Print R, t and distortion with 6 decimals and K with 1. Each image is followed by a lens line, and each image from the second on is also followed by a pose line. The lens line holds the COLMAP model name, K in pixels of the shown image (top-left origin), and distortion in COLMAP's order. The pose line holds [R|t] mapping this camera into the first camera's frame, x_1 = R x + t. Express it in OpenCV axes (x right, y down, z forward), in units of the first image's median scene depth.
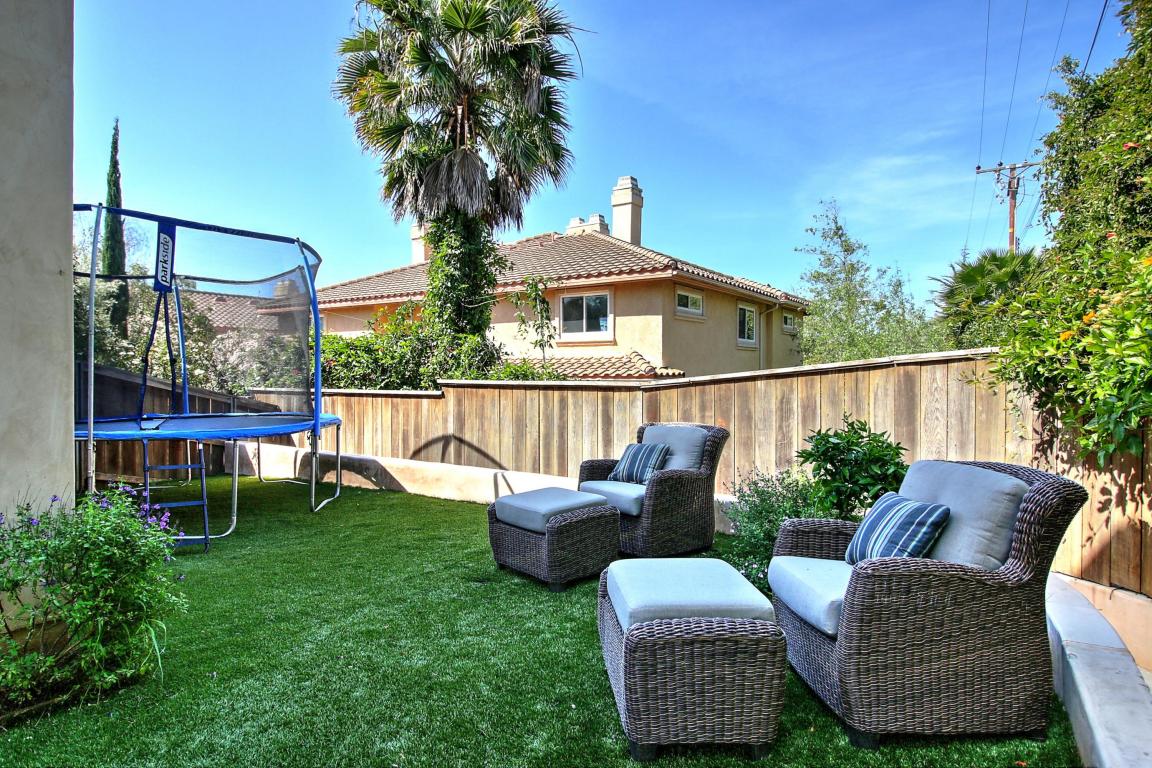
lens RADIAL K [[652.9, 0, 575.4], [0, 652.9, 379.9], [0, 0, 1]] dist [0.000594, -0.000024]
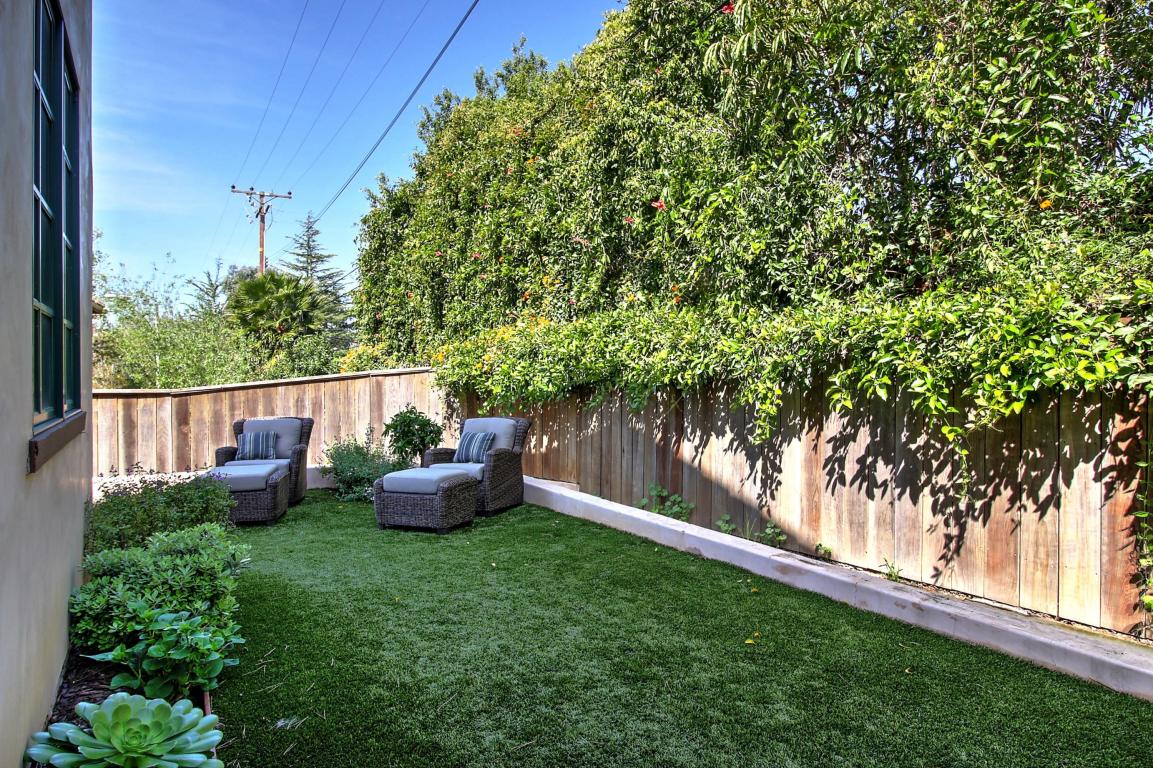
lens RADIAL K [[653.5, 0, 577.0], [0, 653.5, 383.5], [0, 0, 1]] dist [0.000594, -0.000024]
pose [[0.481373, -0.011290, 0.876443, -0.582962], [0.008995, 0.999928, 0.007940, -0.009703], [-0.876470, 0.004062, 0.481440, -0.216100]]
